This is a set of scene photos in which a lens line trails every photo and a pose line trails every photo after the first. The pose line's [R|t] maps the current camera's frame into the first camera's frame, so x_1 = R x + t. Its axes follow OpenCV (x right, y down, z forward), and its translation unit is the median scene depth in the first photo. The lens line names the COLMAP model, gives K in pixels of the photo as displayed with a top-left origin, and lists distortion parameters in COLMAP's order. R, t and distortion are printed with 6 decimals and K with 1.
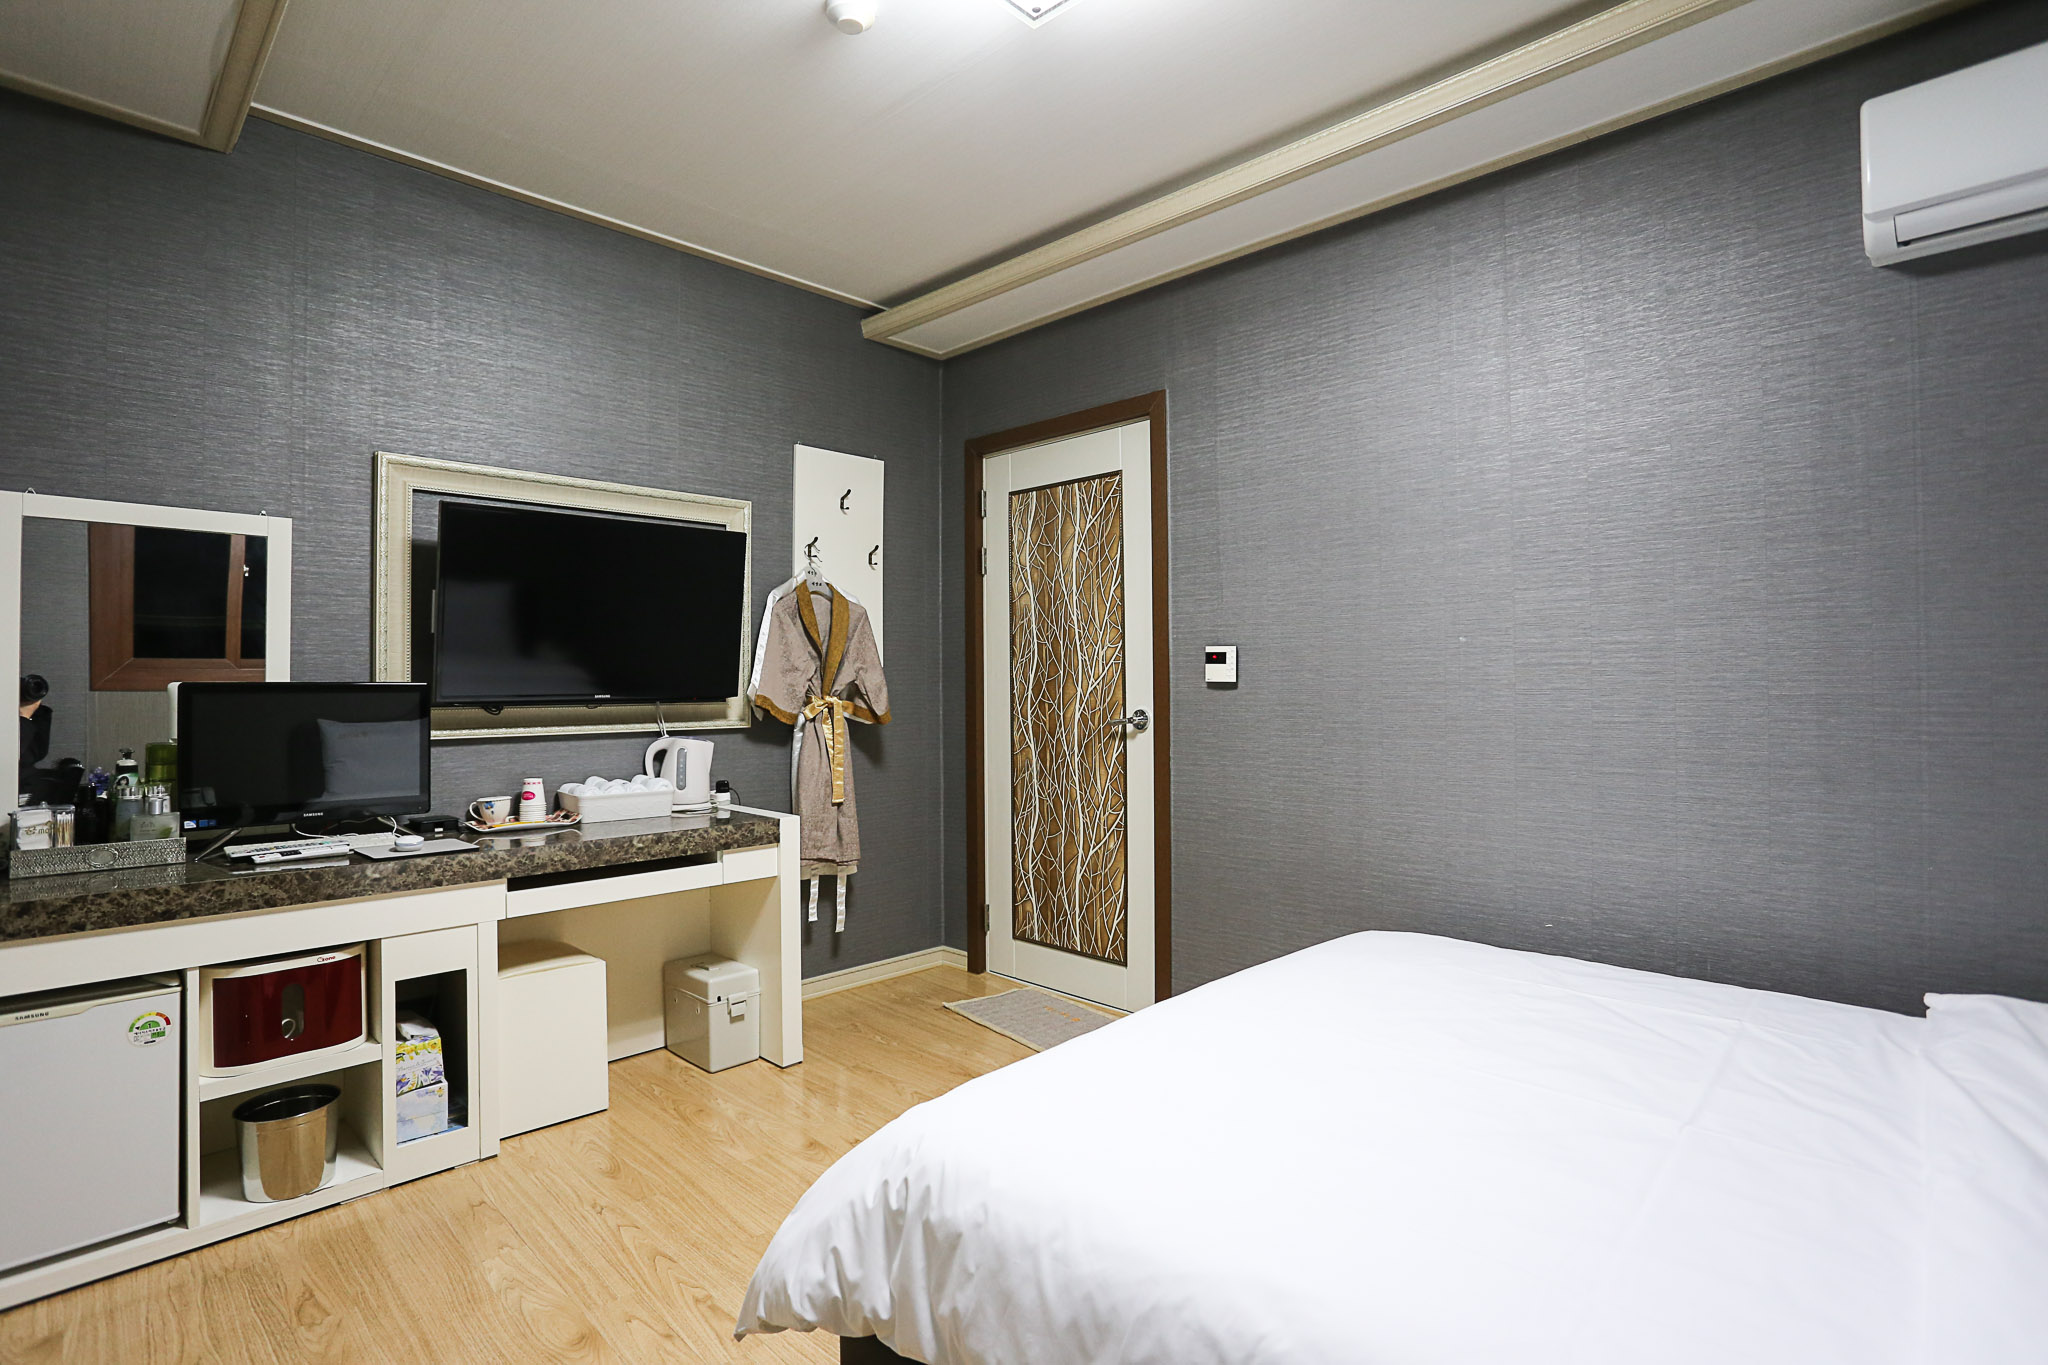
lens RADIAL K [[1003.0, 0, 1017.1], [0, 1003.0, 669.1], [0, 0, 1]] dist [-0.071996, 0.032383]
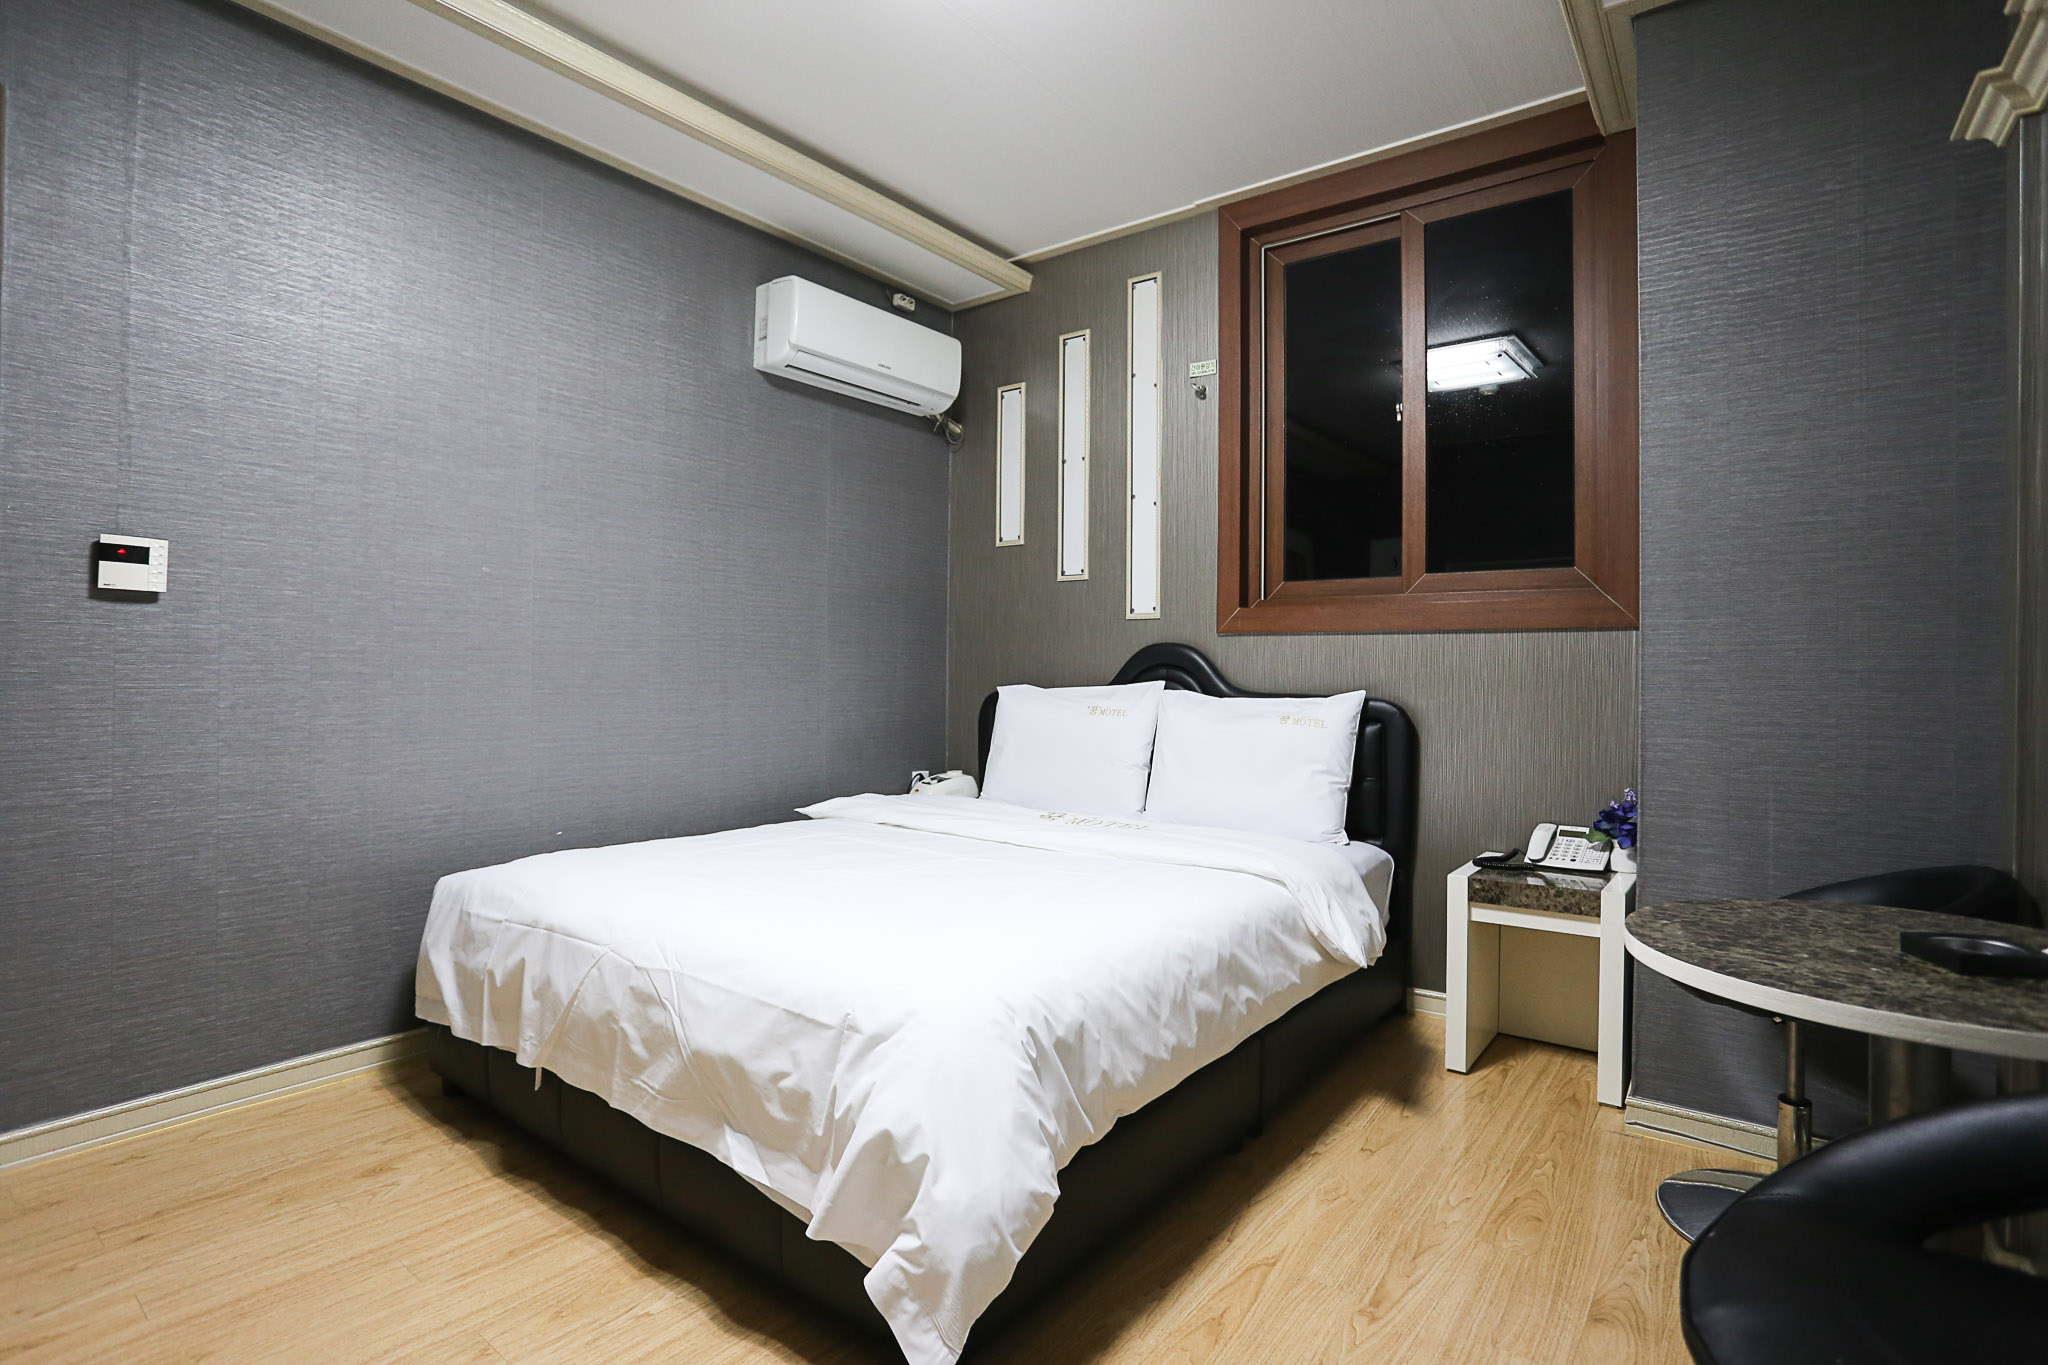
lens RADIAL K [[1003.0, 0, 1017.1], [0, 1003.0, 669.1], [0, 0, 1]] dist [-0.071996, 0.032383]
pose [[-0.132372, 0.009685, 0.991153, -0.816140], [-0.022836, 0.999657, -0.012818, 0.095548], [-0.990937, -0.024330, -0.132105, 0.798412]]
